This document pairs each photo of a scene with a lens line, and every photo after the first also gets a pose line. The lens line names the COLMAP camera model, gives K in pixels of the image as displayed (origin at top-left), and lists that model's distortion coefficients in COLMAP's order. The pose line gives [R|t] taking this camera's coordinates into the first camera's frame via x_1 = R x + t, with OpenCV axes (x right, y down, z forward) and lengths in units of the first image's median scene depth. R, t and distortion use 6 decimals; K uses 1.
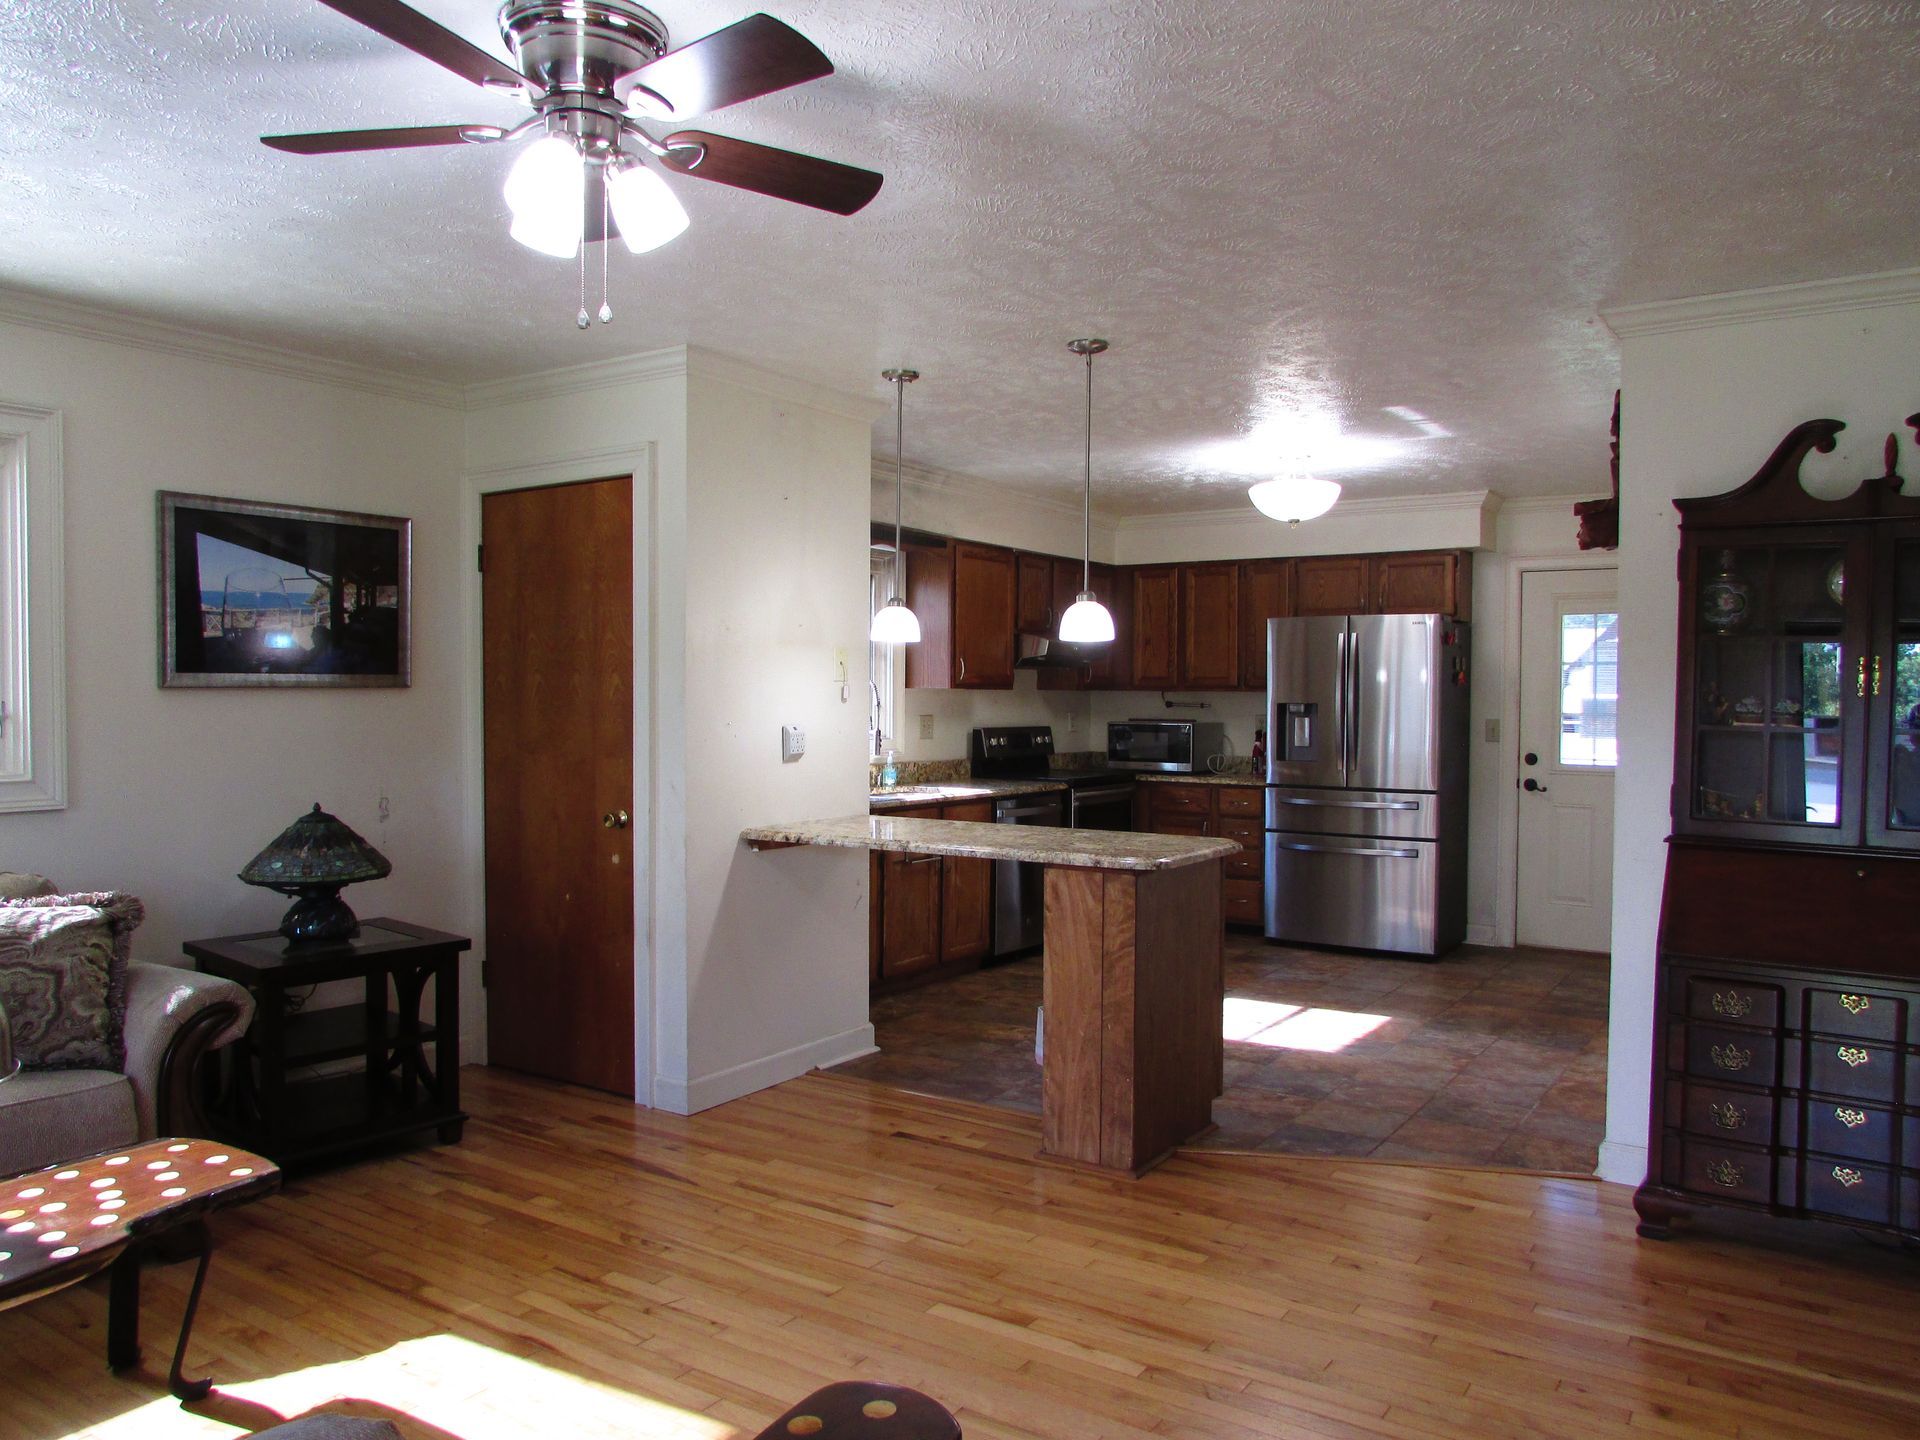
lens RADIAL K [[1381.5, 0, 958.4], [0, 1381.5, 709.8], [0, 0, 1]] dist [-0.021406, 0.003075]
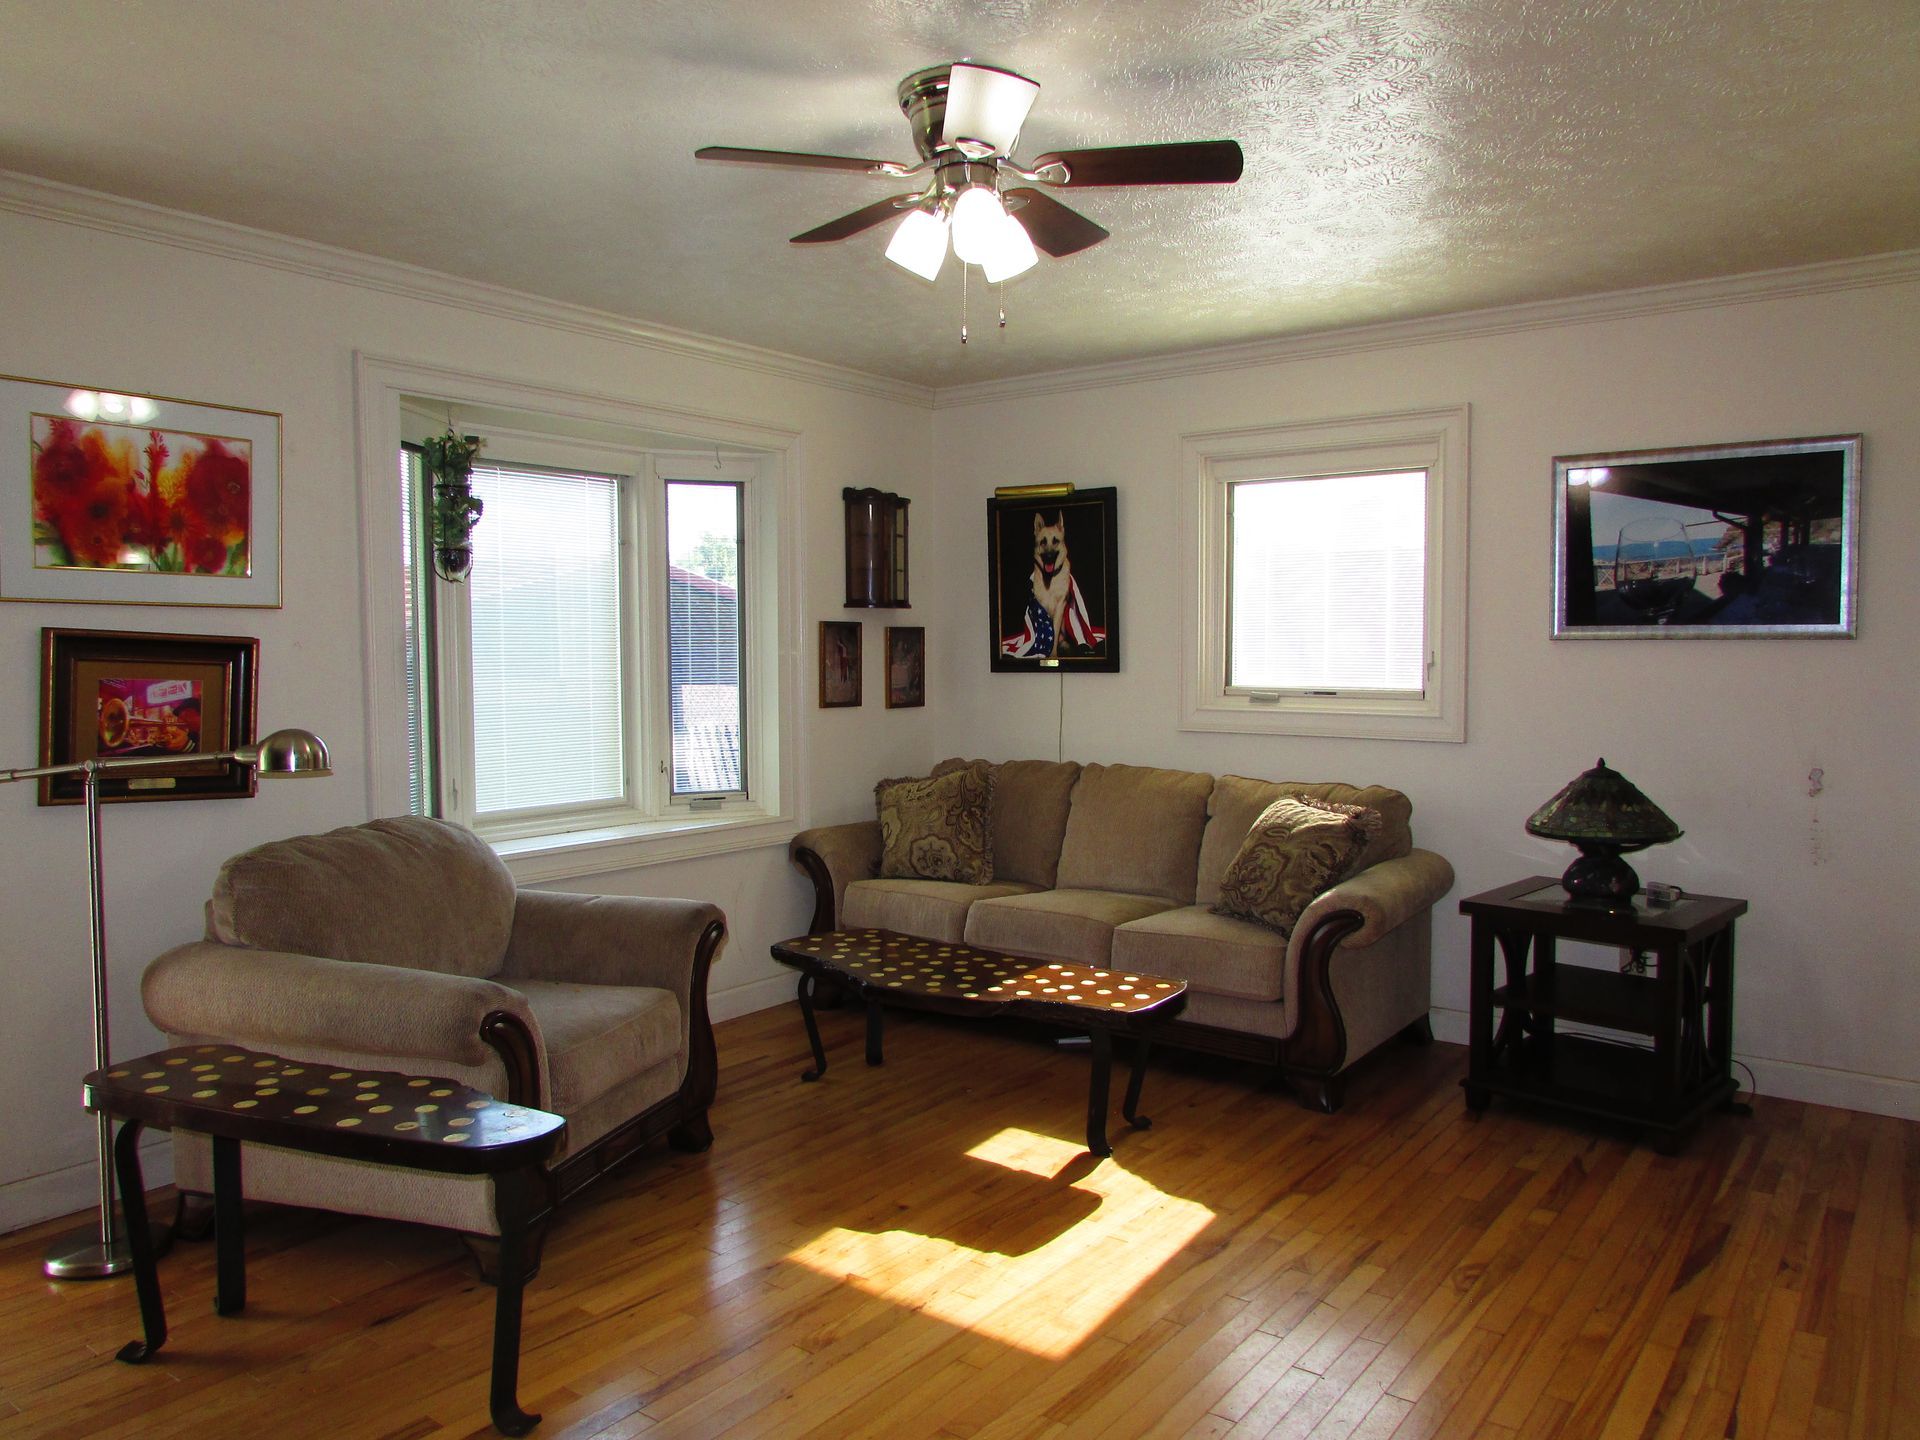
lens RADIAL K [[1381.5, 0, 963.2], [0, 1381.5, 695.5], [0, 0, 1]] dist [-0.021406, 0.003075]
pose [[-0.038663, 0.038116, -0.998525, 0.478627], [-0.014447, 0.999146, 0.038699, -0.007034], [0.999148, 0.015922, -0.038080, 0.531701]]
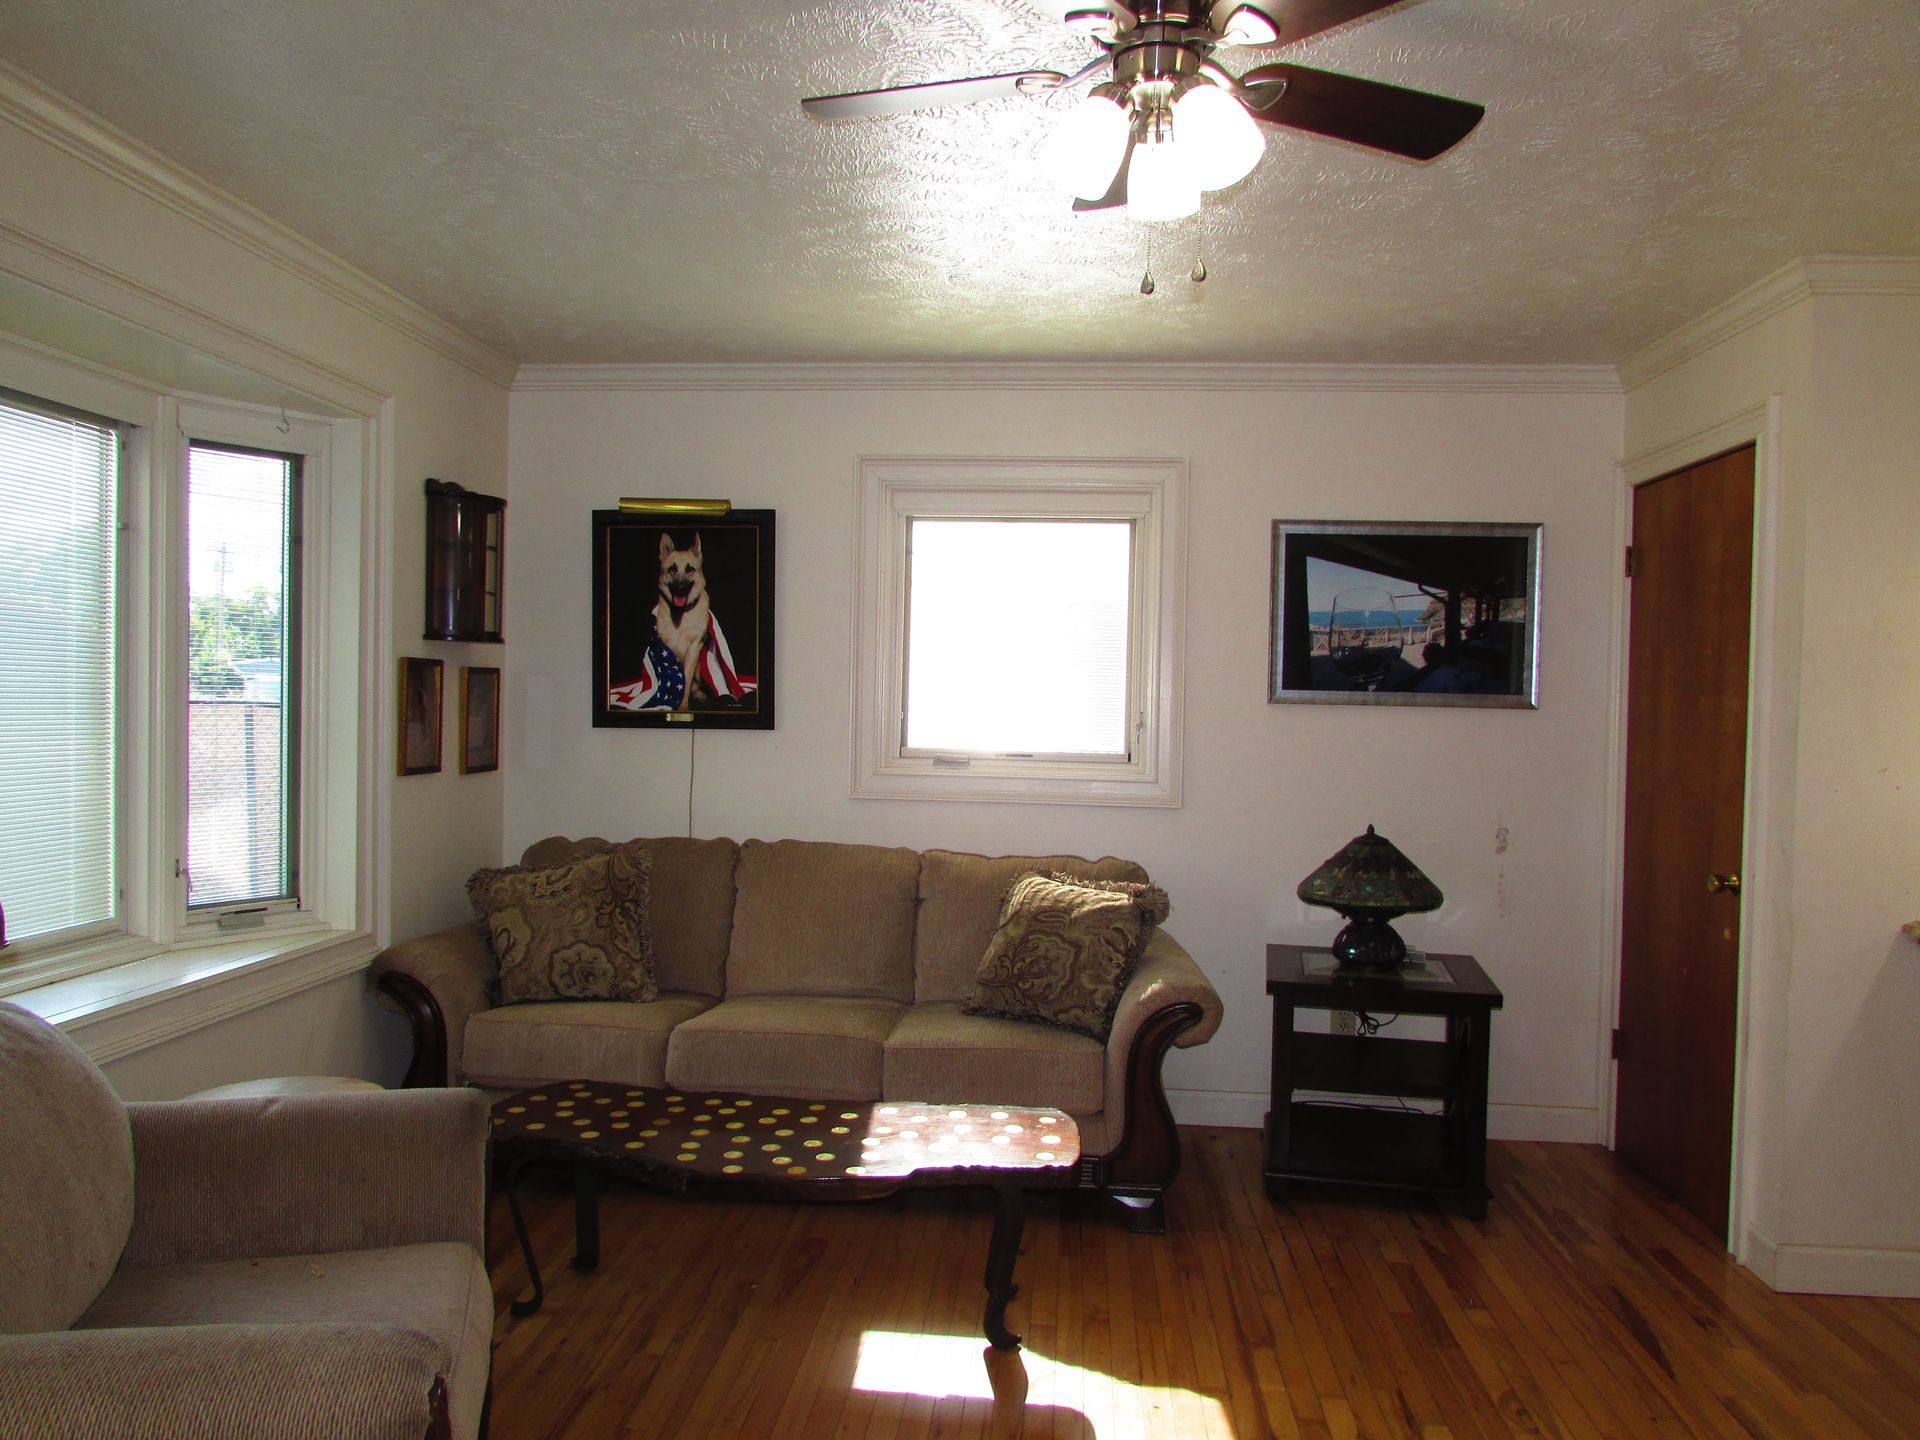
lens RADIAL K [[1381.5, 0, 968.1], [0, 1381.5, 709.7], [0, 0, 1]] dist [-0.021406, 0.003075]
pose [[0.494837, 0.021359, -0.868723, 0.218713], [-0.036285, 0.999334, 0.003902, -0.006465], [0.868228, 0.029591, 0.495282, 0.242036]]
